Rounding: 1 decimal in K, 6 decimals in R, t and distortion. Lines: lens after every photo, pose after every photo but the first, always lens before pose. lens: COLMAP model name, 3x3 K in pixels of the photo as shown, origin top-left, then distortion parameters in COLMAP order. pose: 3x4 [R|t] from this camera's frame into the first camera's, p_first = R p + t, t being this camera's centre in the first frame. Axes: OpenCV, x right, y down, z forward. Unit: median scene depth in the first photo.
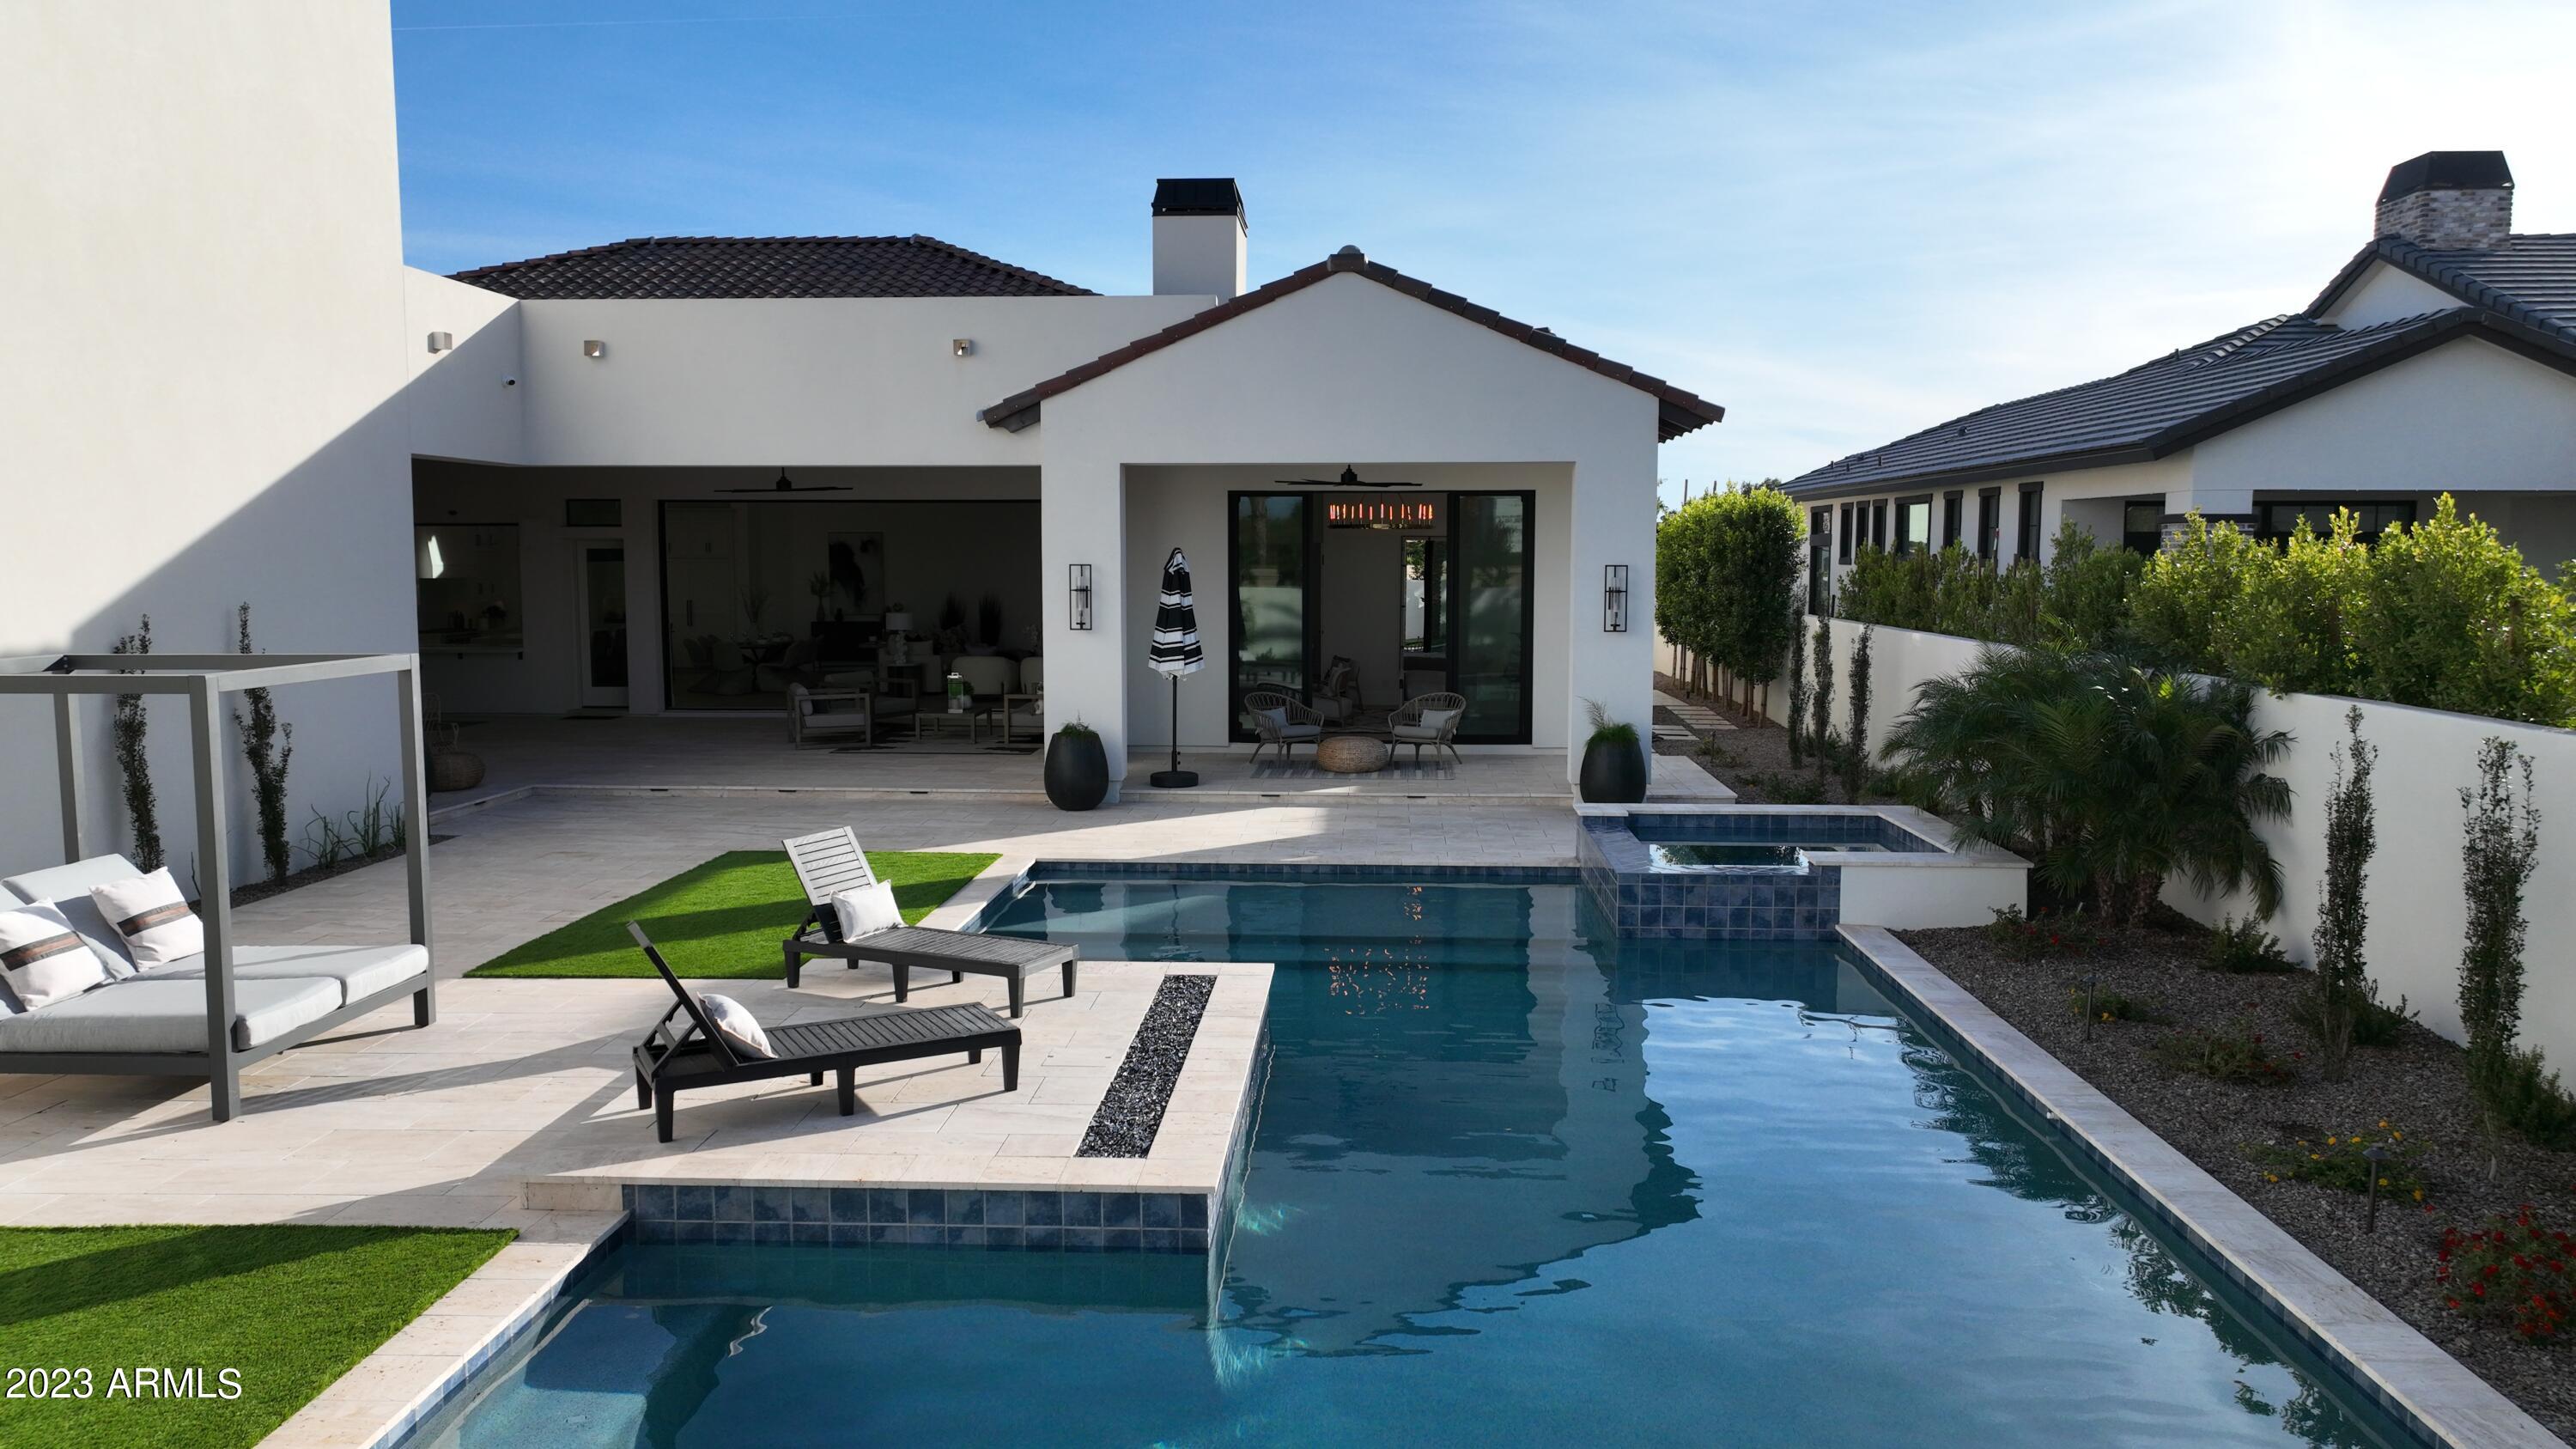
lens RADIAL K [[1825.6, 0, 1288.0], [0, 1825.6, 724.5], [0, 0, 1]] dist [0.030262, -0.002257]
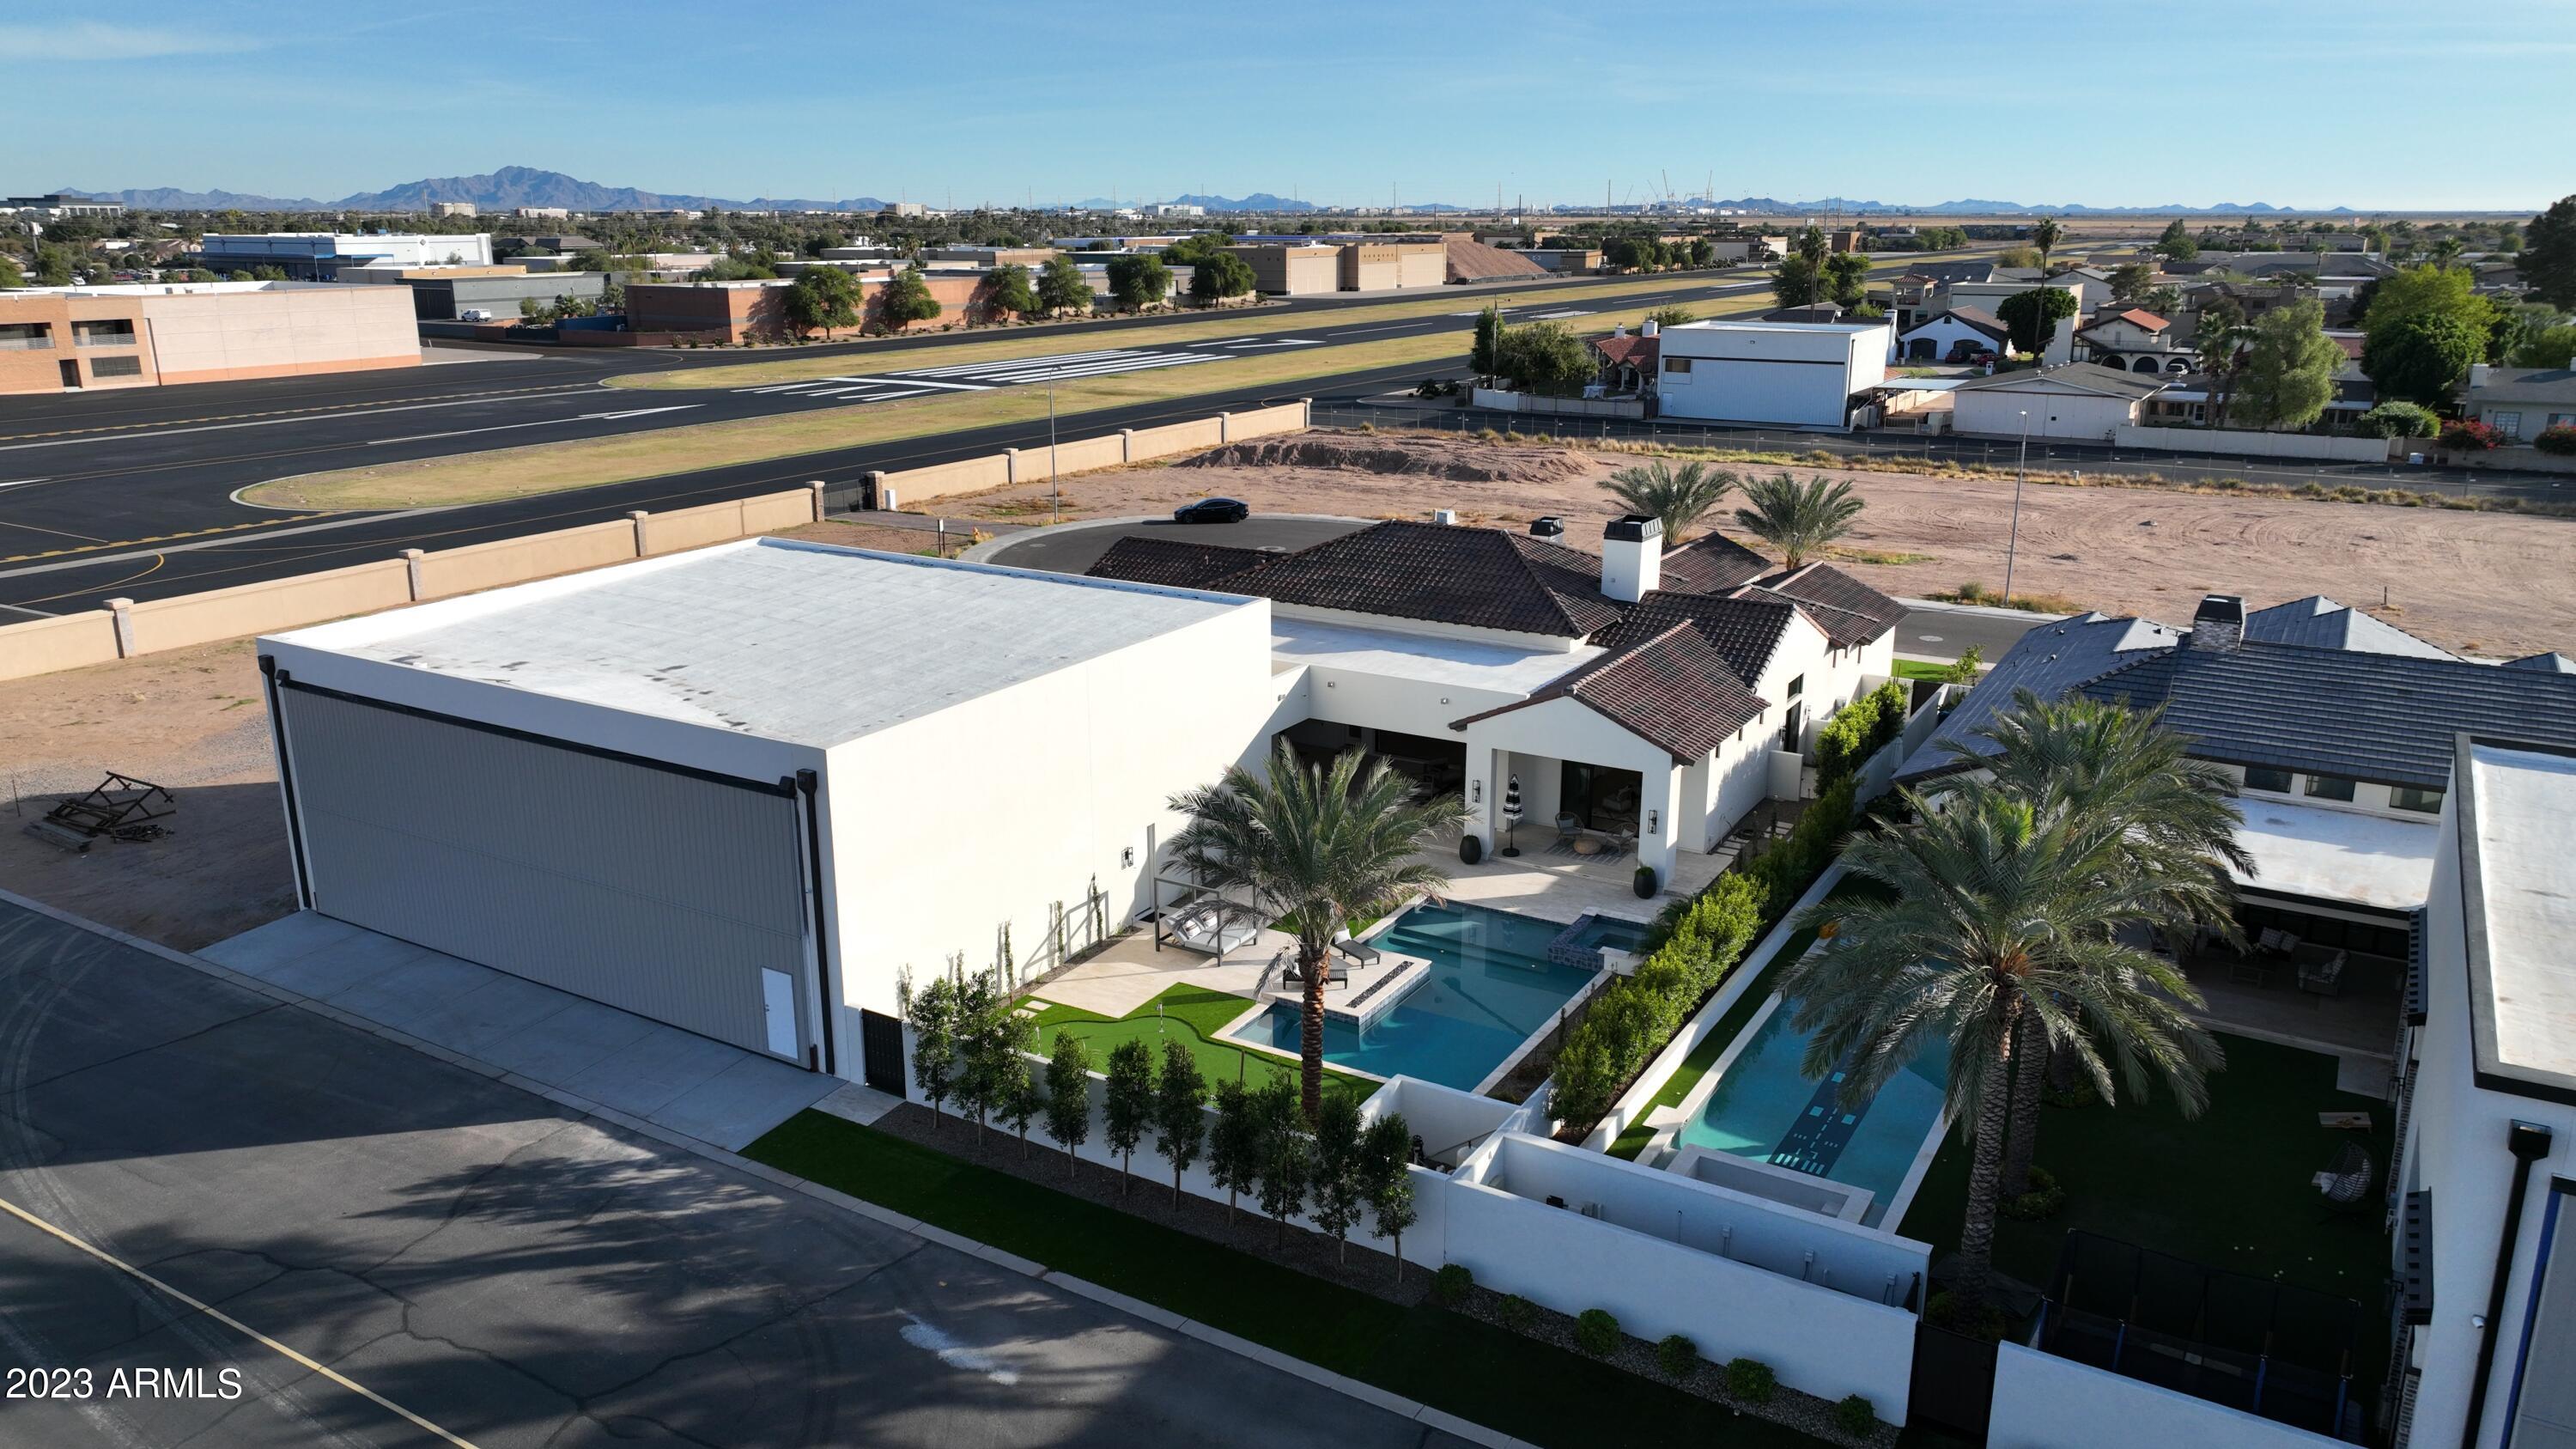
lens RADIAL K [[1825.6, 0, 1288.0], [0, 1825.6, 724.5], [0, 0, 1]] dist [0.030262, -0.002257]
pose [[0.885925, 0.125202, -0.446612, 0.899370], [-0.042779, 0.980831, 0.190104, -0.709443], [0.461852, -0.149313, 0.874299, -1.644714]]
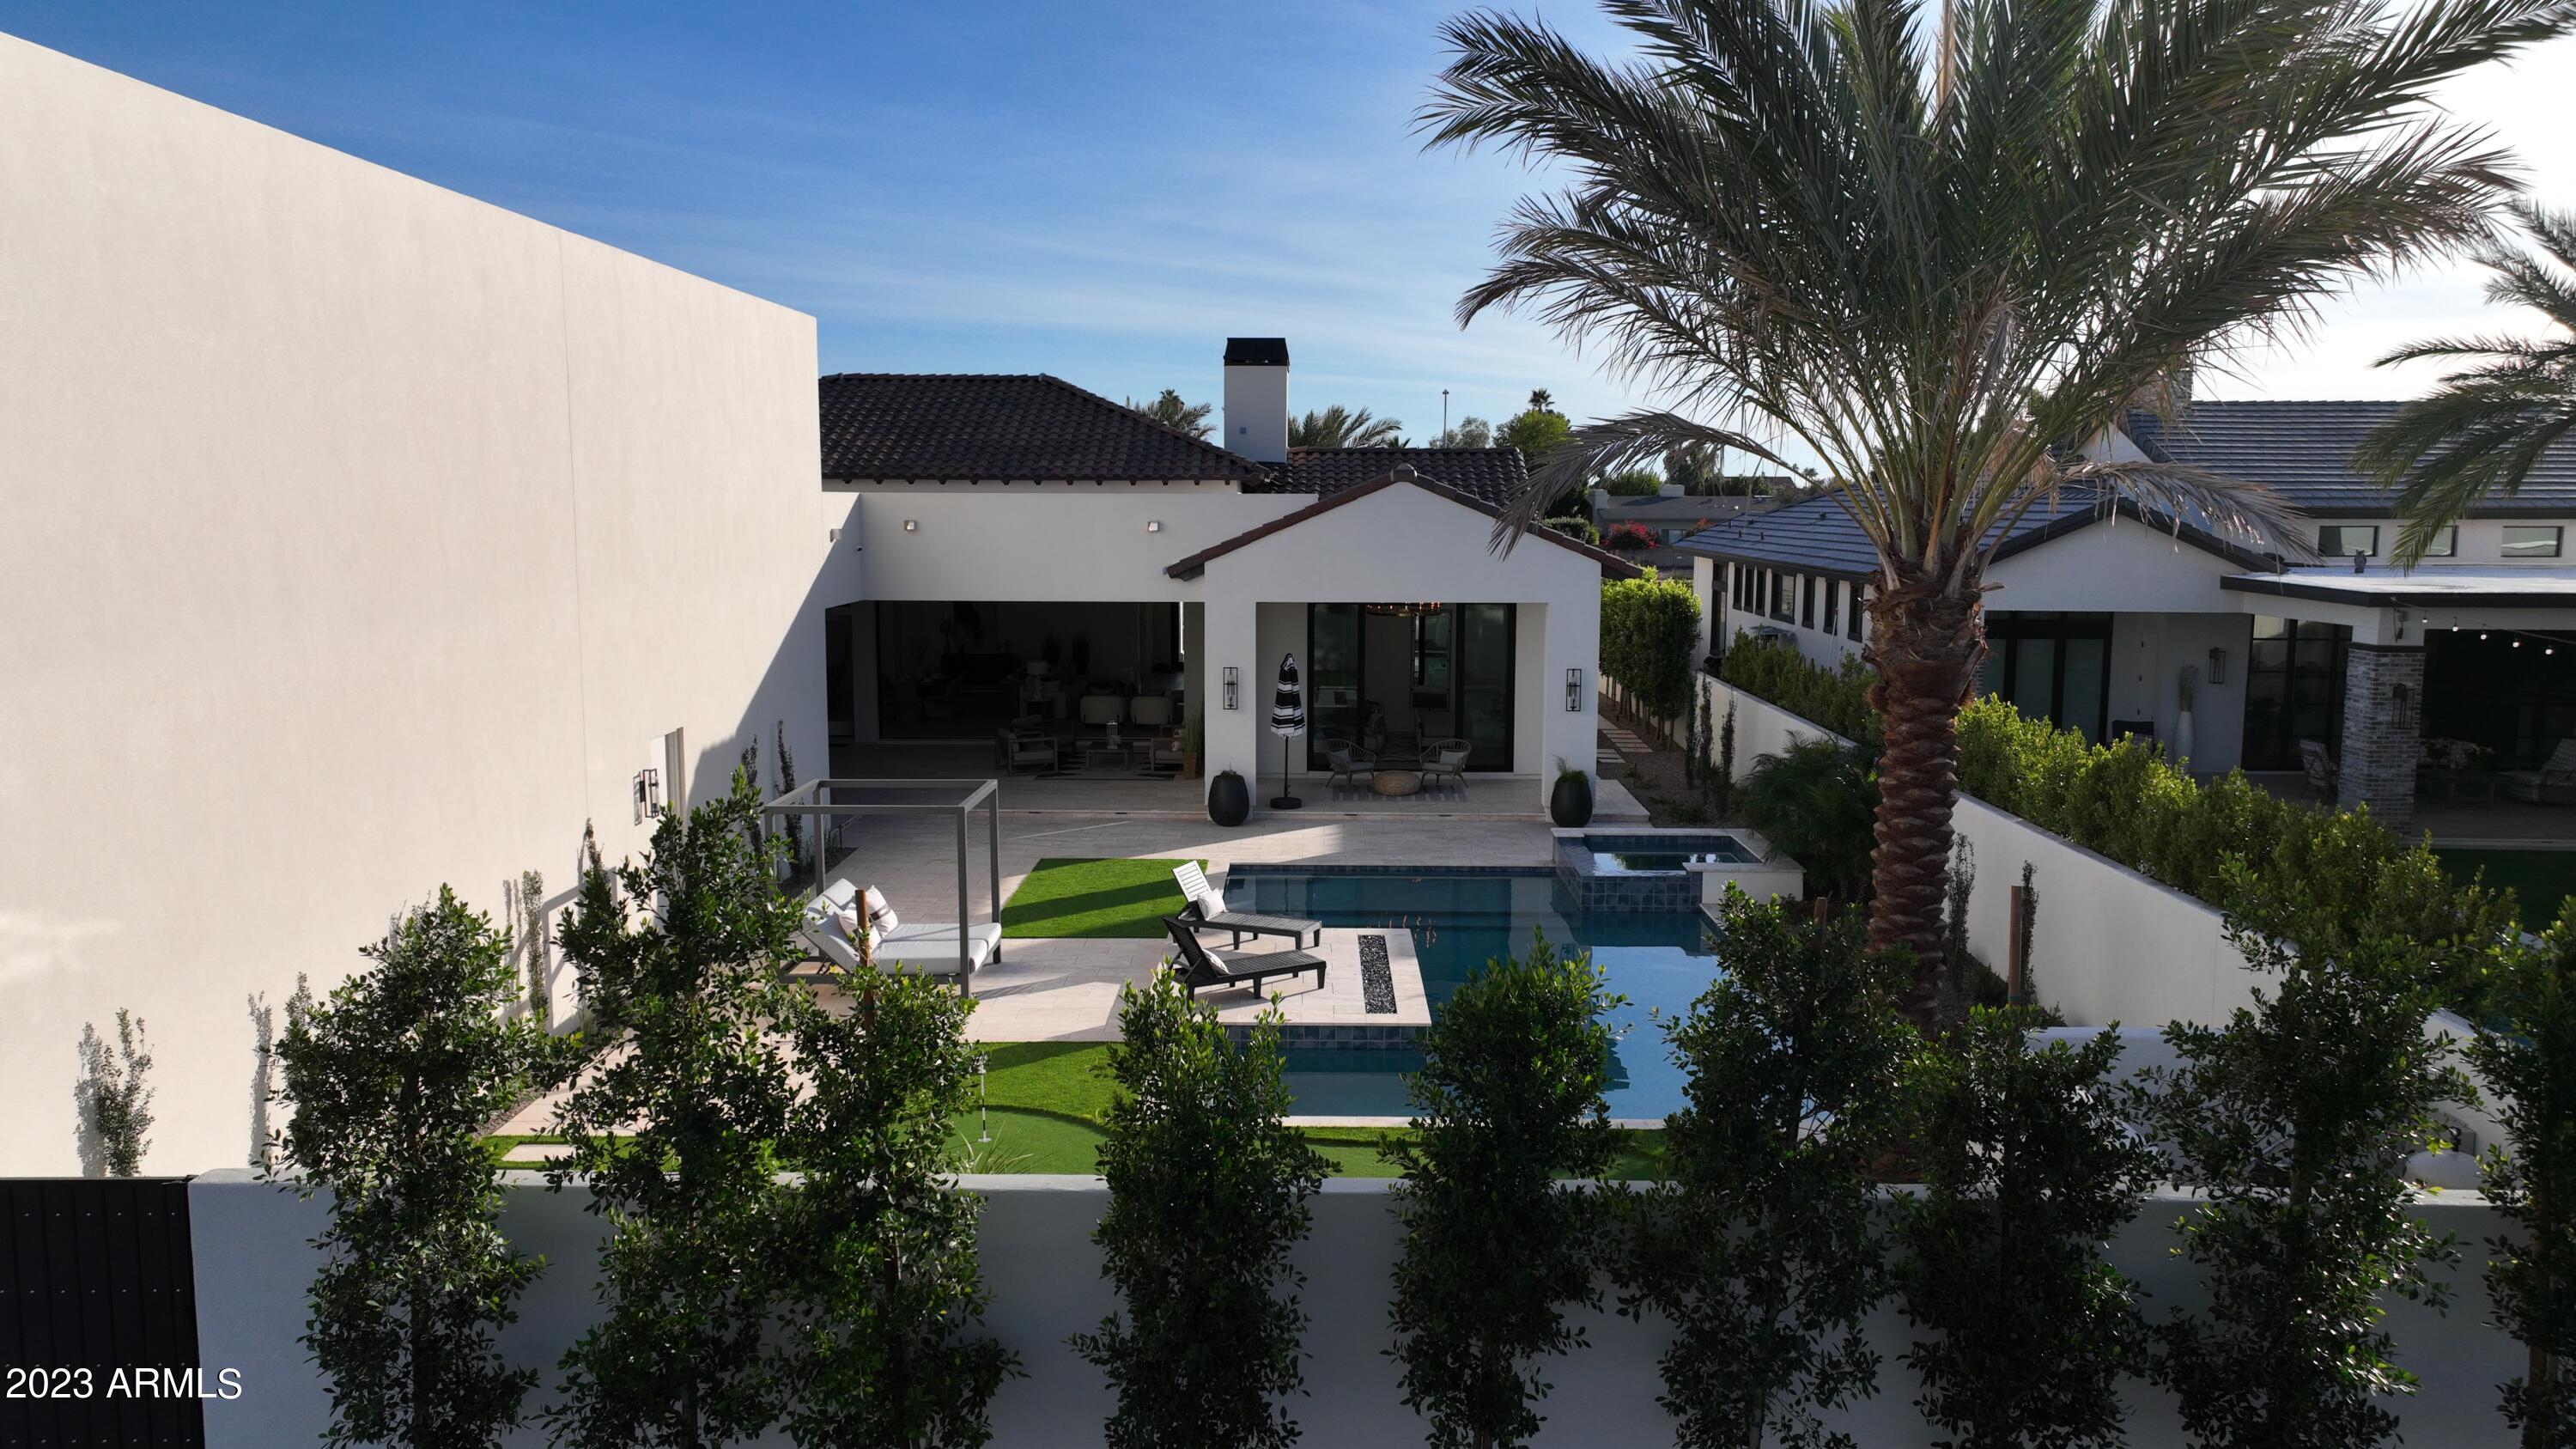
lens RADIAL K [[1825.6, 0, 1288.0], [0, 1825.6, 724.5], [0, 0, 1]] dist [0.030262, -0.002257]
pose [[0.999240, -0.002262, 0.038917, -0.125065], [0.001076, 0.999536, 0.030450, -0.086106], [-0.038968, -0.030385, 0.998778, -0.550395]]
